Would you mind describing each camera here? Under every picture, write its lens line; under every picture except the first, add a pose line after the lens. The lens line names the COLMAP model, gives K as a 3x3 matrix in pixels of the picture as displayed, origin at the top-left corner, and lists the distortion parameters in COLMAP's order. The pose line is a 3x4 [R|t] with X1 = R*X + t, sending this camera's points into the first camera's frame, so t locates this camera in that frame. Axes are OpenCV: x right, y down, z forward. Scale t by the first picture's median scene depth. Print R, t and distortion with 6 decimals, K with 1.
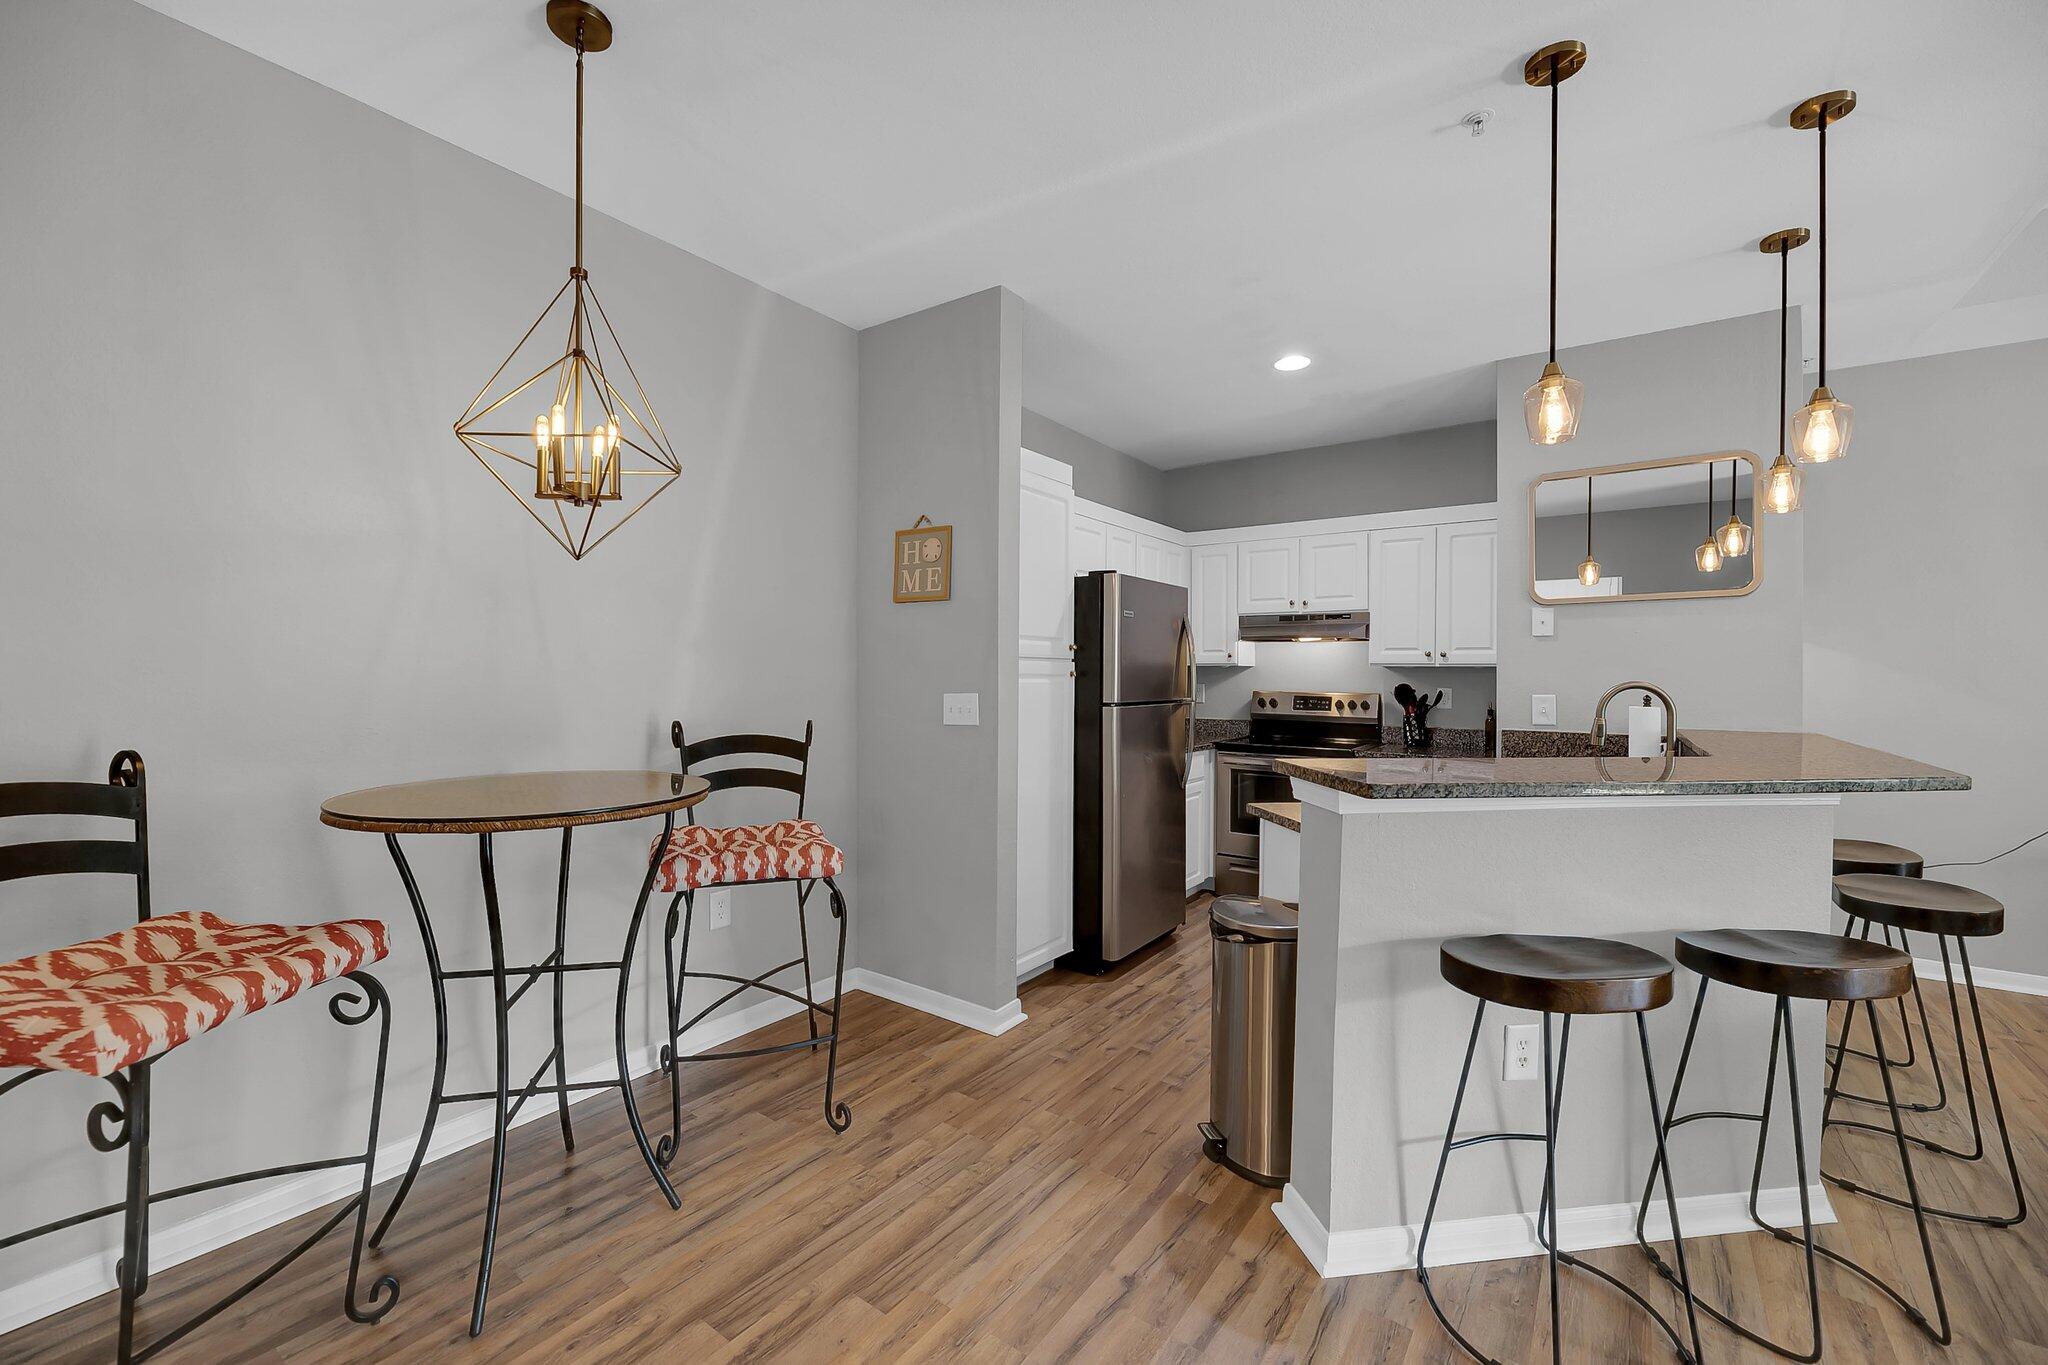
lens RADIAL K [[844.9, 0, 1017.3], [0, 844.9, 680.2], [0, 0, 1]] dist [0.012225, -0.006025]
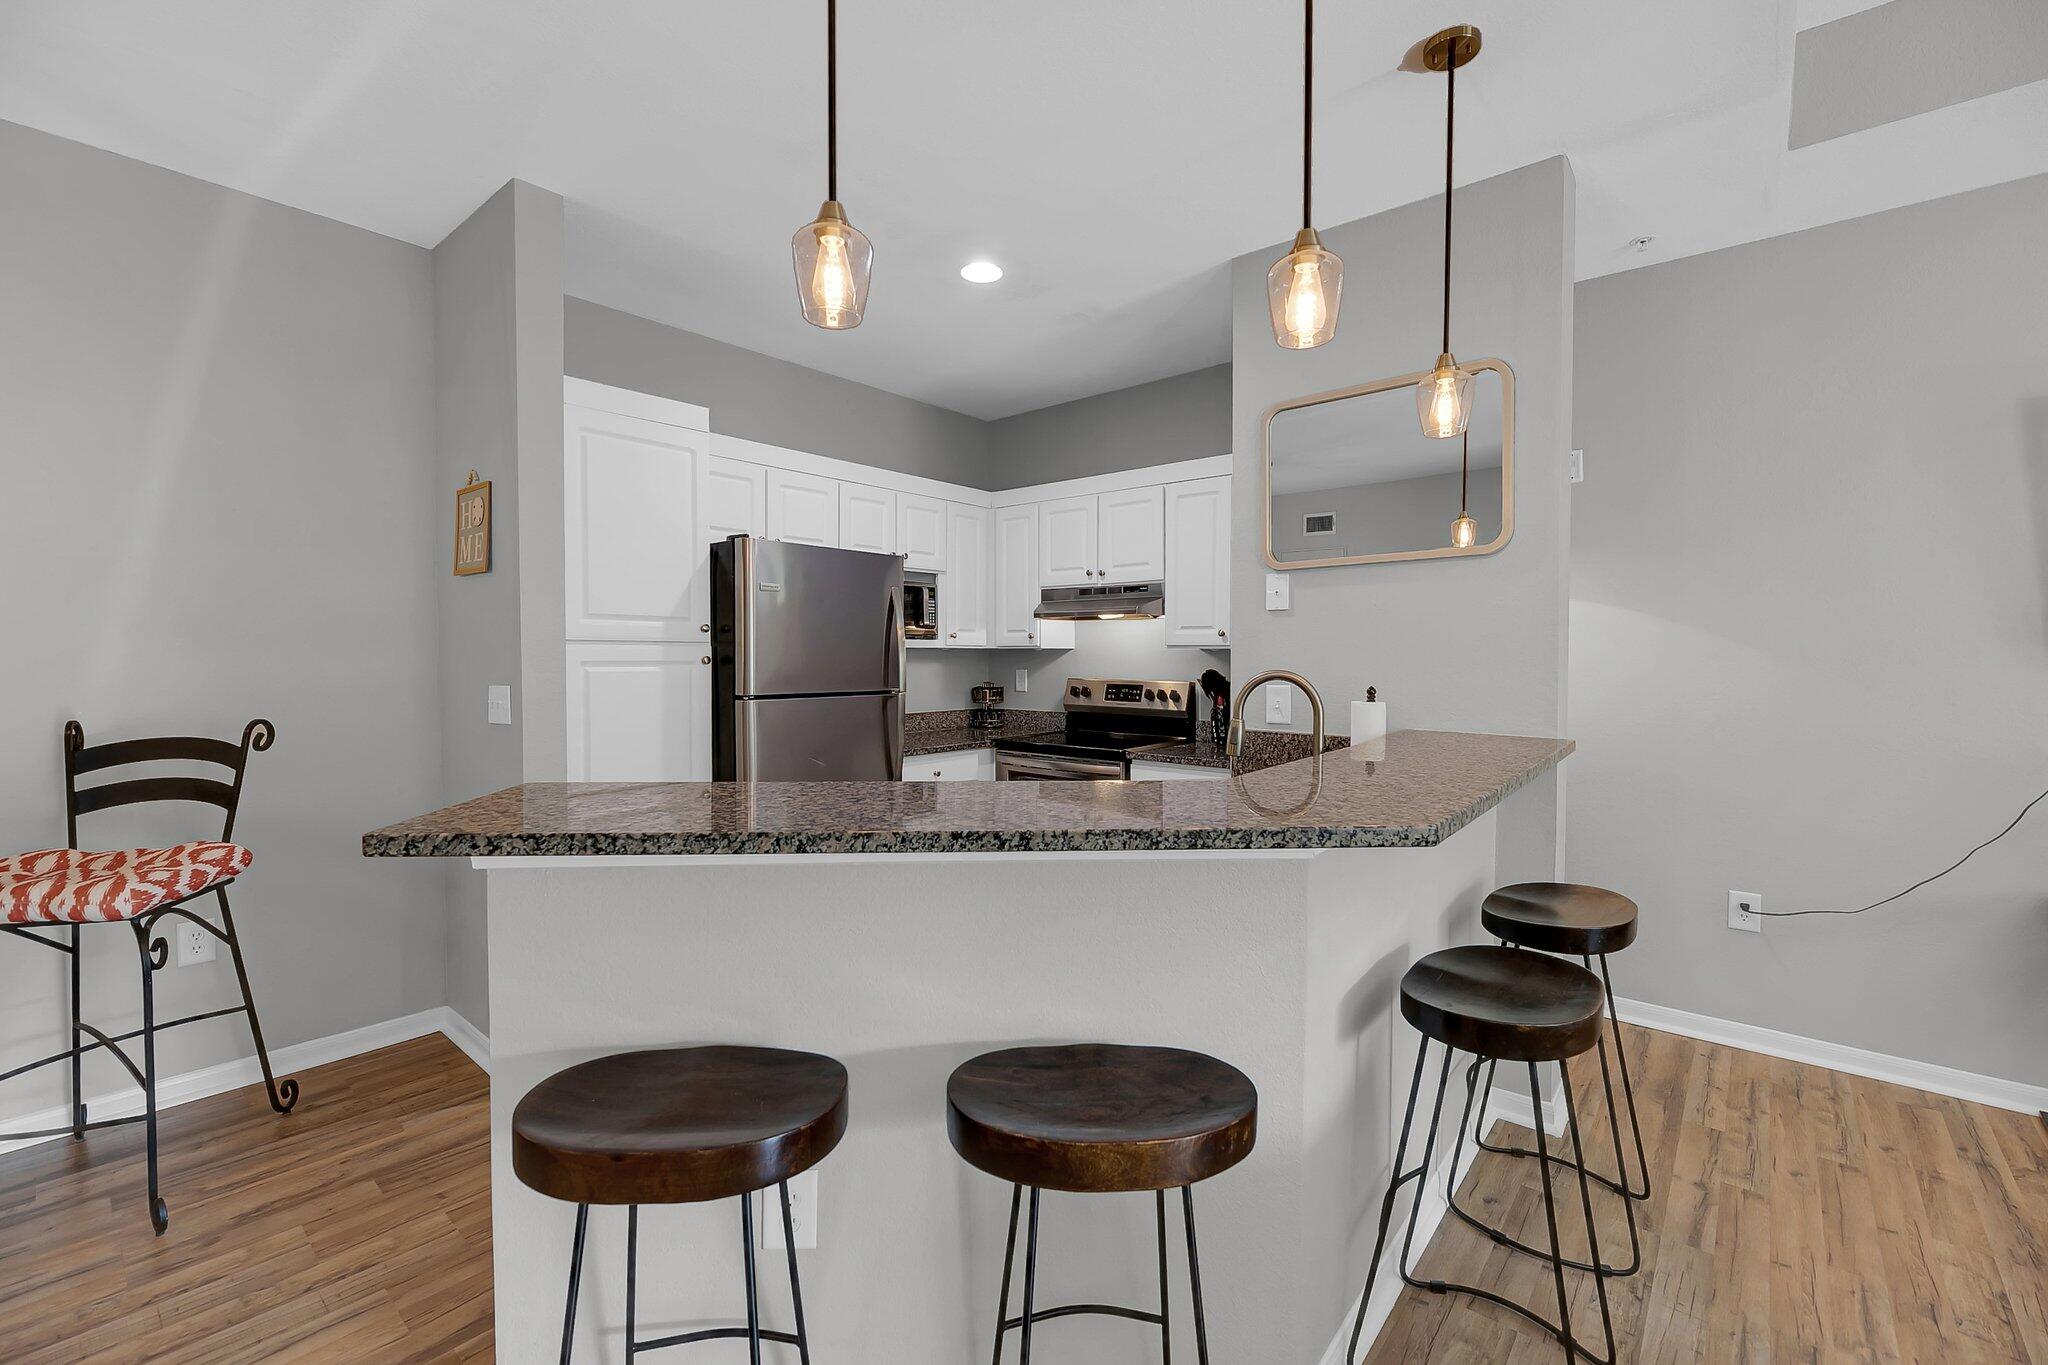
lens RADIAL K [[885.0, 0, 1024.0], [0, 885.0, 682.5], [0, 0, 1]] dist [0.001957, -0.004230]
pose [[0.996452, -0.001518, -0.084152, 0.584875], [0.003434, 0.999738, 0.022628, -0.005776], [0.084096, -0.022837, 0.996196, 0.210646]]
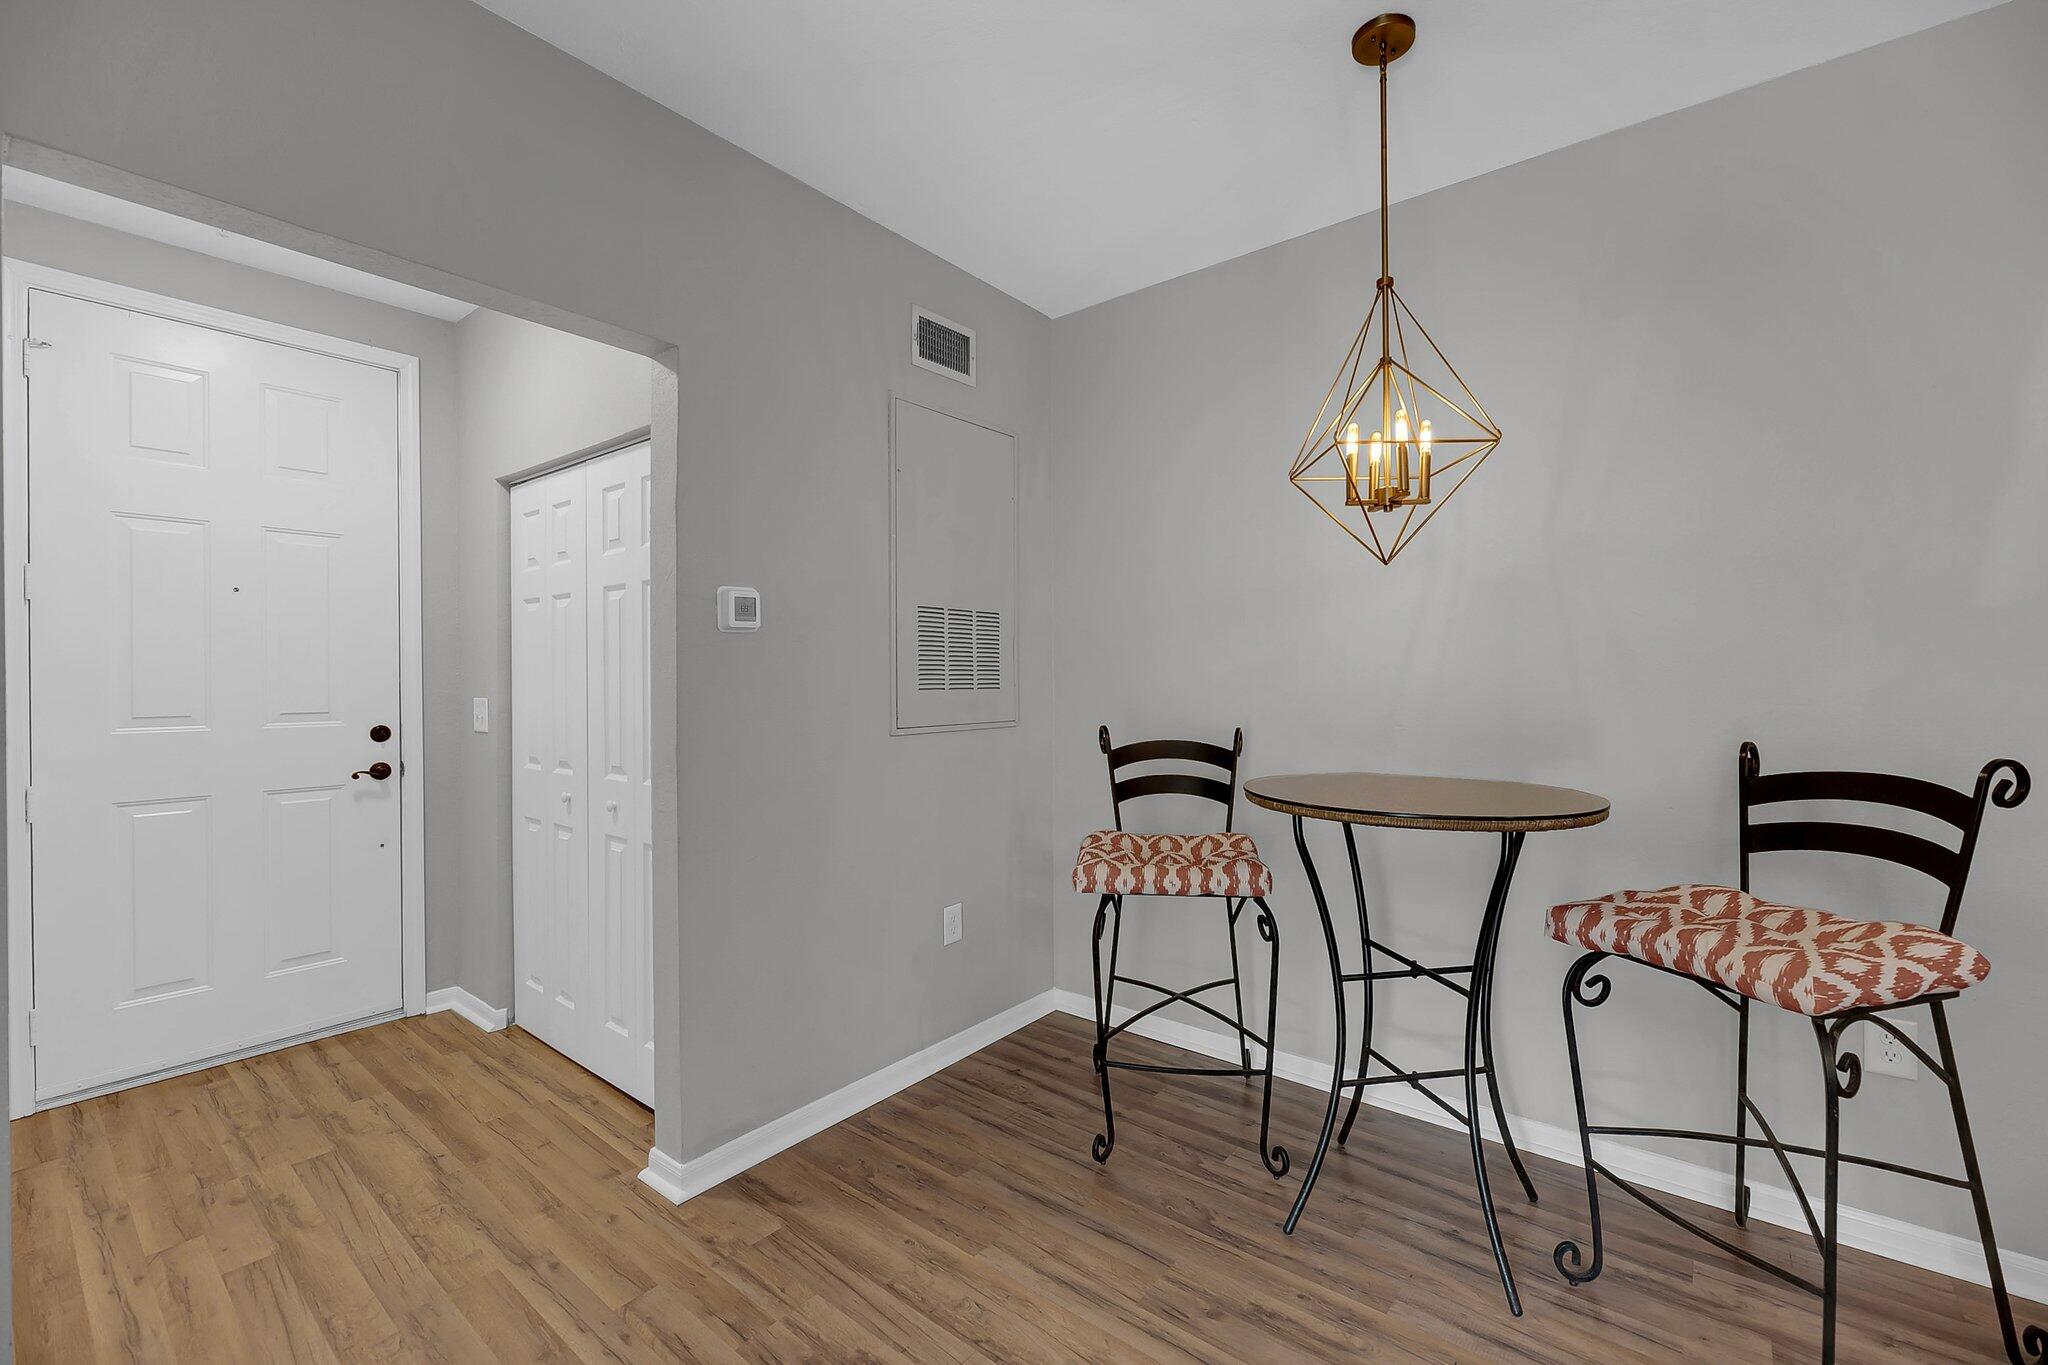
lens RADIAL K [[844.9, 0, 1017.3], [0, 844.9, 680.2], [0, 0, 1]] dist [0.012225, -0.006025]
pose [[-0.049119, -0.005426, -0.998778, 0.340885], [-0.005229, 0.999973, -0.005175, 0.002546], [0.998779, 0.004968, -0.049146, 0.402327]]
